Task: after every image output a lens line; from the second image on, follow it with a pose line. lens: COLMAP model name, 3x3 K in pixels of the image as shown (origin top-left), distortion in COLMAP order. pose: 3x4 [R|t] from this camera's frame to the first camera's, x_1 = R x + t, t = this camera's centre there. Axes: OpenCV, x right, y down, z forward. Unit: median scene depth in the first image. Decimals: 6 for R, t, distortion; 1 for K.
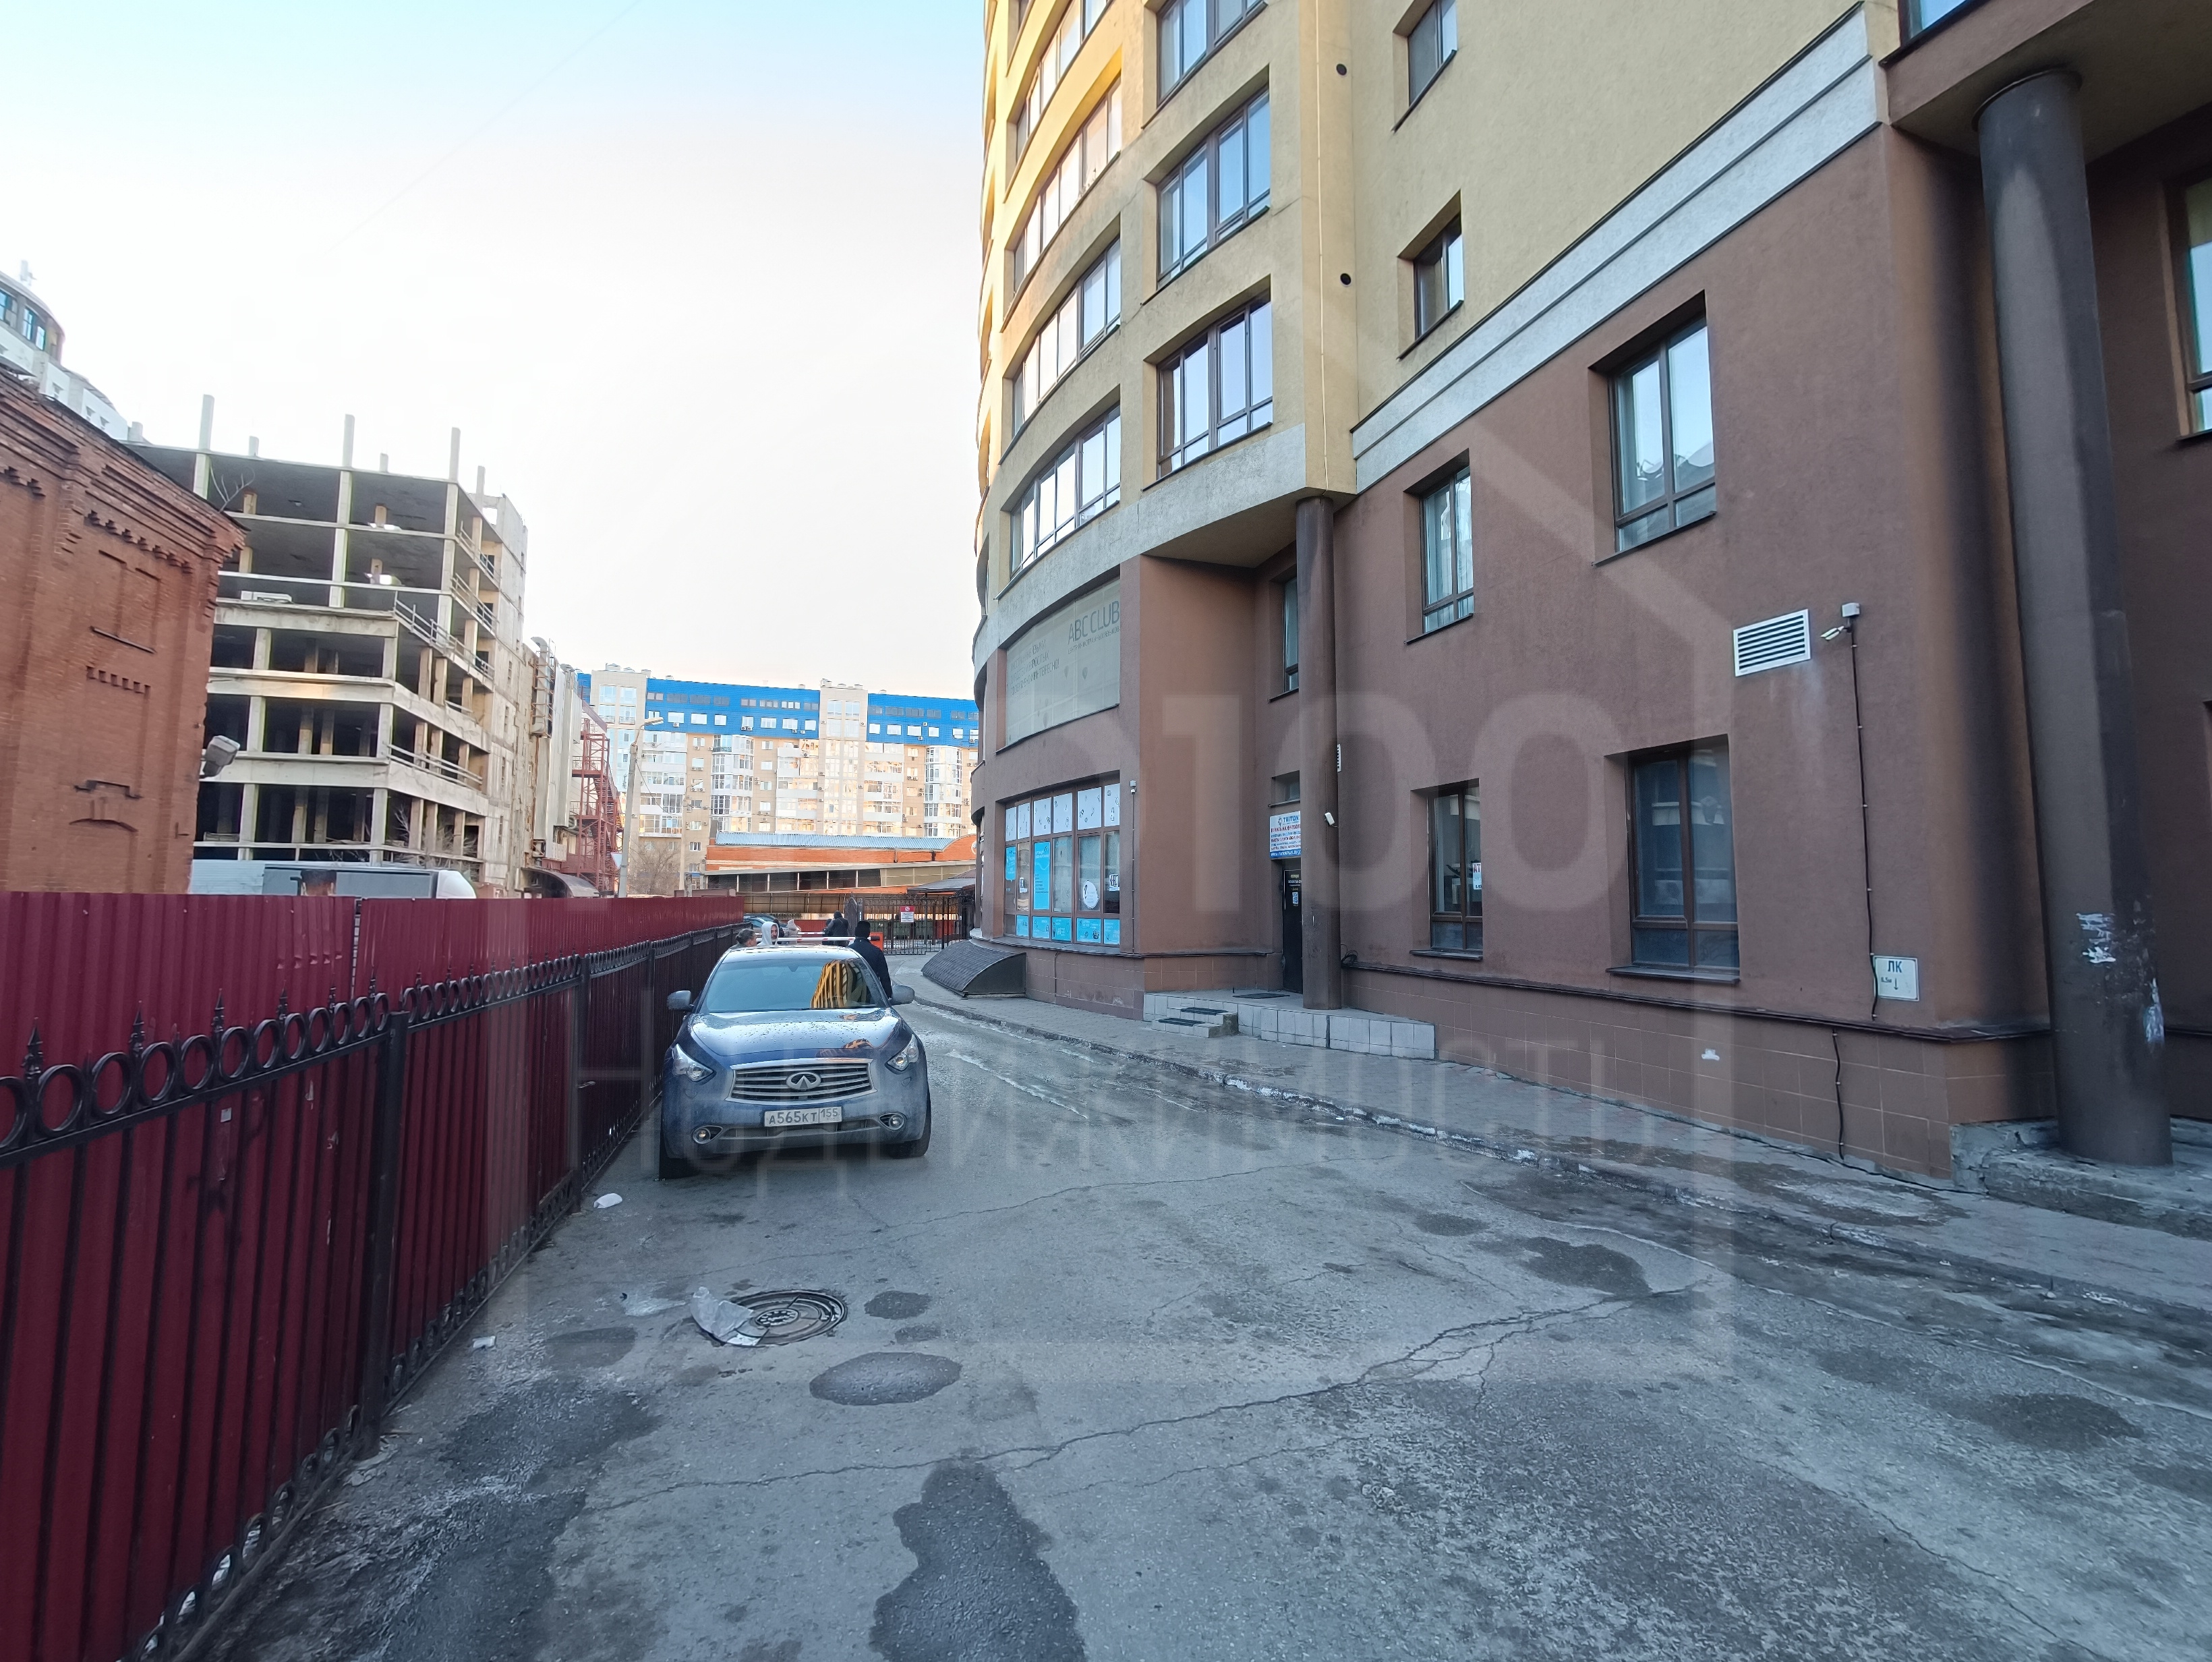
lens RADIAL K [[1018.6, 0, 1068.3], [0, 1018.6, 804.4], [0, 0, 1]] dist [0.000240, 0.011355]
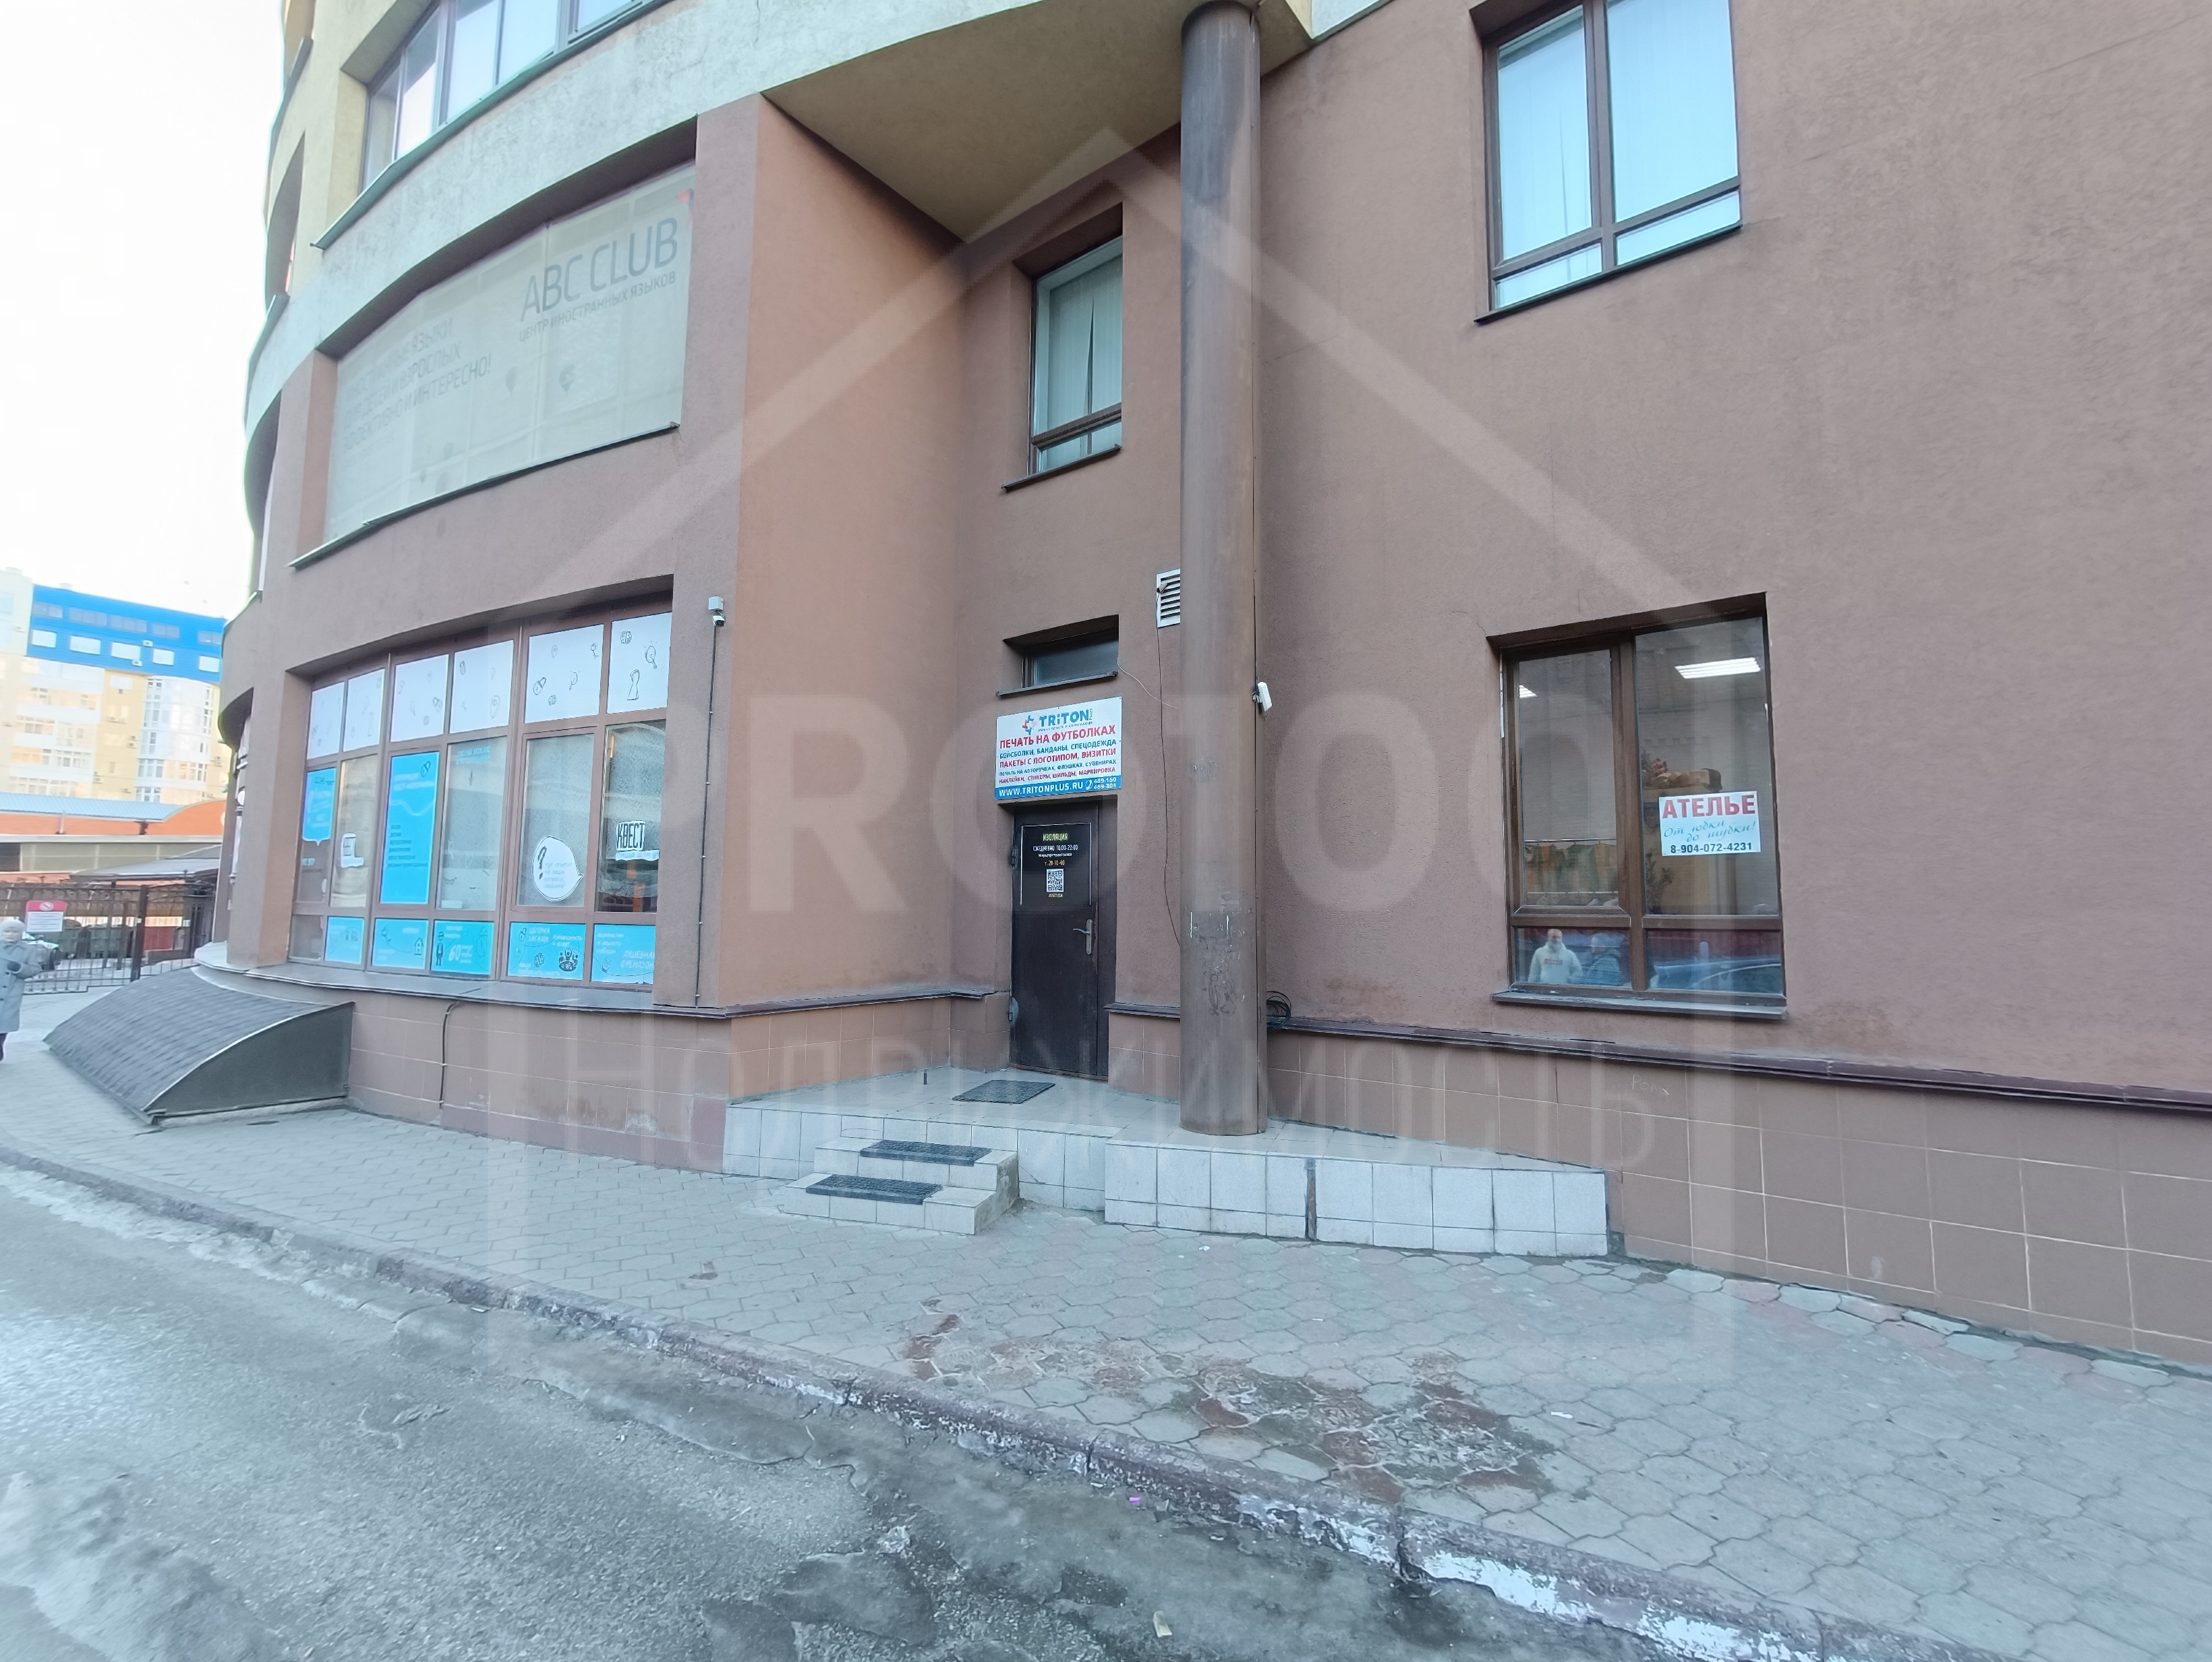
lens RADIAL K [[1007.6, 0, 1101.5], [0, 1007.6, 810.6], [0, 0, 1]] dist [0.001014, 0.000647]
pose [[0.812490, 0.058619, 0.580020, -0.011726], [-0.060439, 0.998040, -0.016203, 0.016320], [-0.579833, -0.021892, 0.814441, 0.148905]]
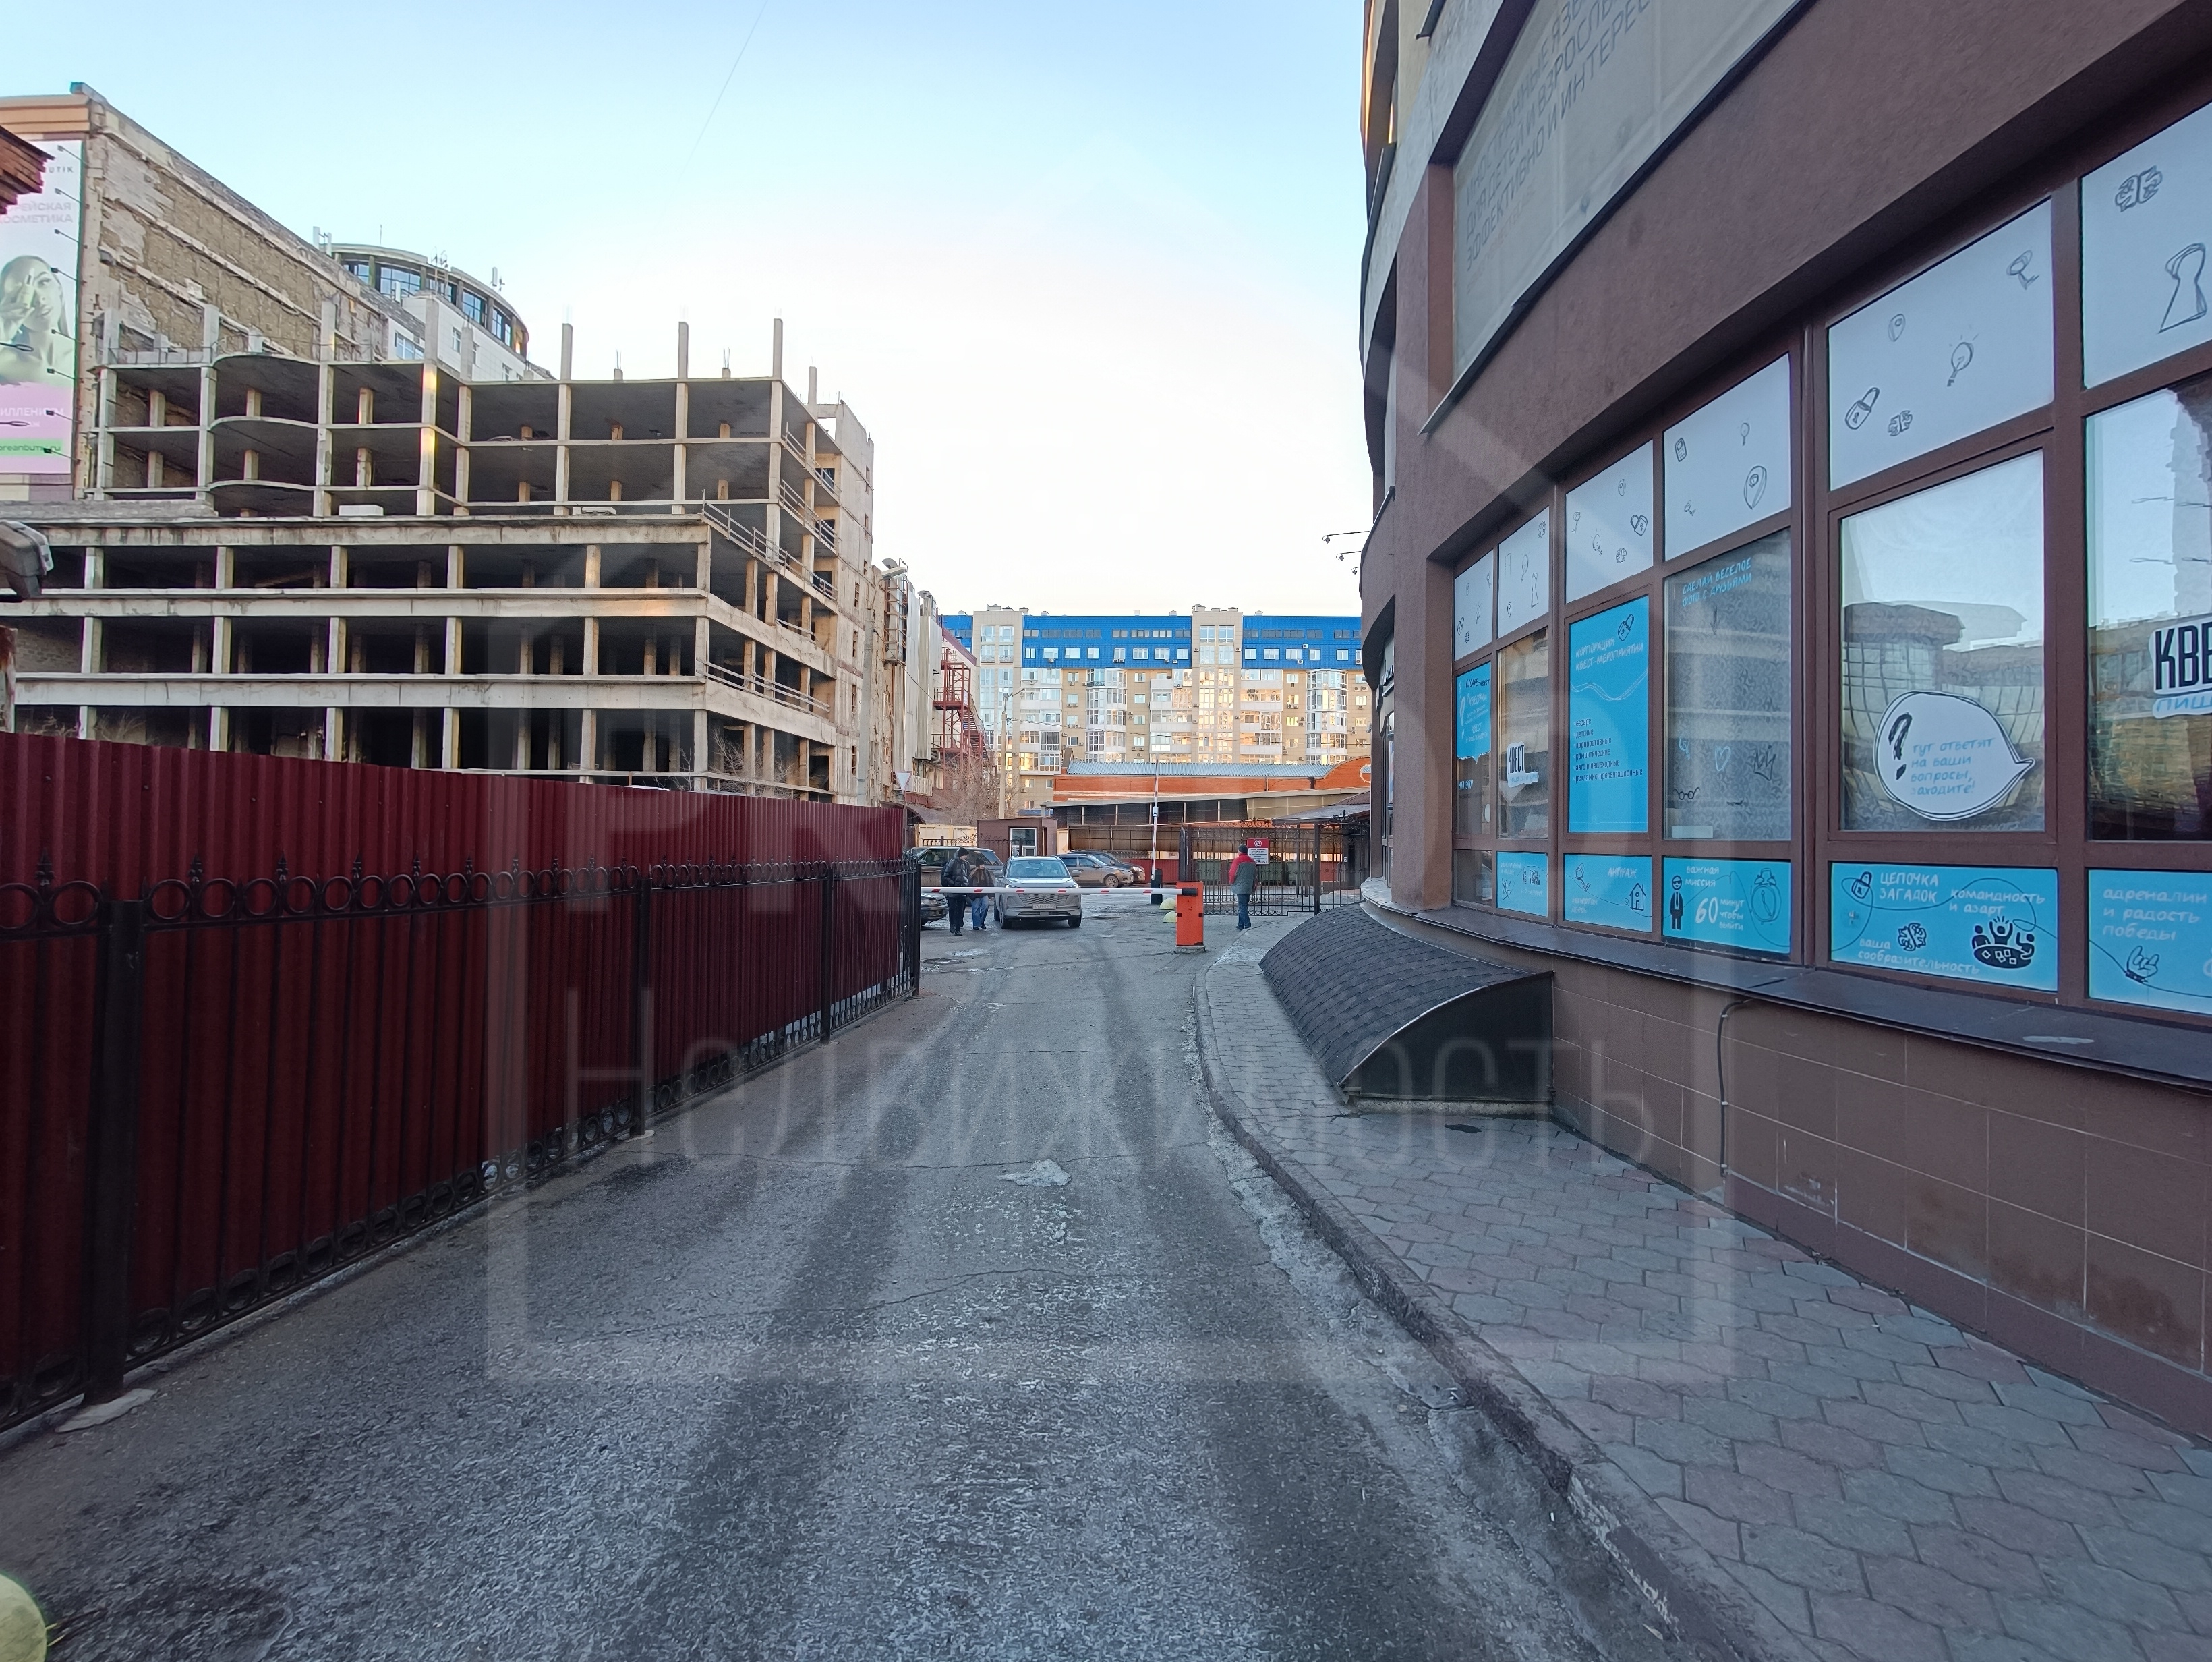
lens RADIAL K [[1007.6, 0, 1101.5], [0, 1007.6, 810.6], [0, 0, 1]] dist [0.001014, 0.000647]
pose [[0.940972, -0.003677, -0.338465, -0.021229], [0.025304, 0.997907, 0.059507, 0.024039], [0.337538, -0.064559, 0.939095, 0.214788]]
